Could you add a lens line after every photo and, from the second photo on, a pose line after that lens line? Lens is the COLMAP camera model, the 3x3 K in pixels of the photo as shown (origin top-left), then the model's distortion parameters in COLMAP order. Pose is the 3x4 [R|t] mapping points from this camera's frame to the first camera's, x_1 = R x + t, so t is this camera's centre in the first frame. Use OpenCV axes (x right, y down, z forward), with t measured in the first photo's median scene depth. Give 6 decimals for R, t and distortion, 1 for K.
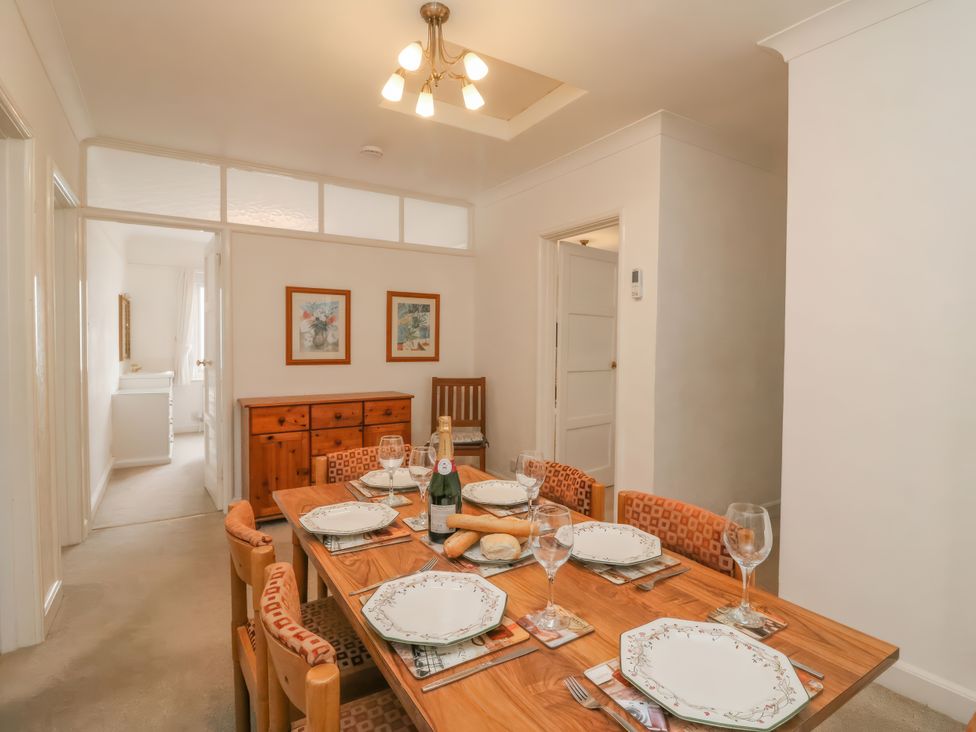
lens RADIAL K [[512.7, 0, 494.4], [0, 512.7, 361.9], [0, 0, 1]] dist [-0.004714, -0.000880]
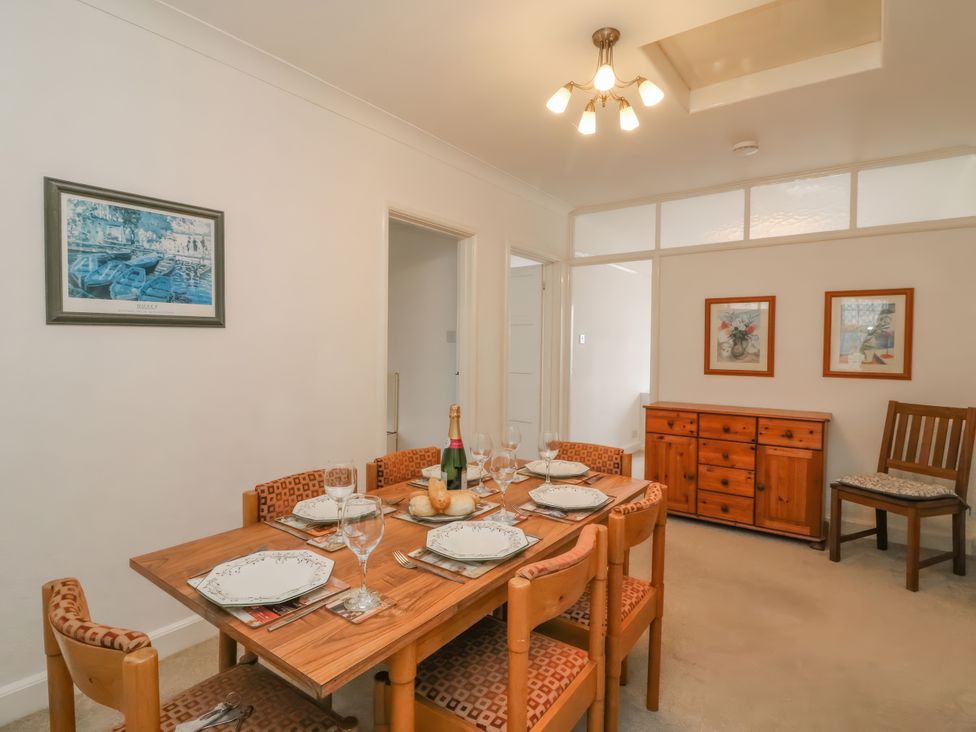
lens RADIAL K [[512.7, 0, 494.4], [0, 512.7, 361.9], [0, 0, 1]] dist [-0.004714, -0.000880]
pose [[0.364604, 0.020360, -0.930940, 0.401132], [-0.046501, 0.998912, 0.003634, -0.002580], [0.930001, 0.041965, 0.365154, 0.218479]]
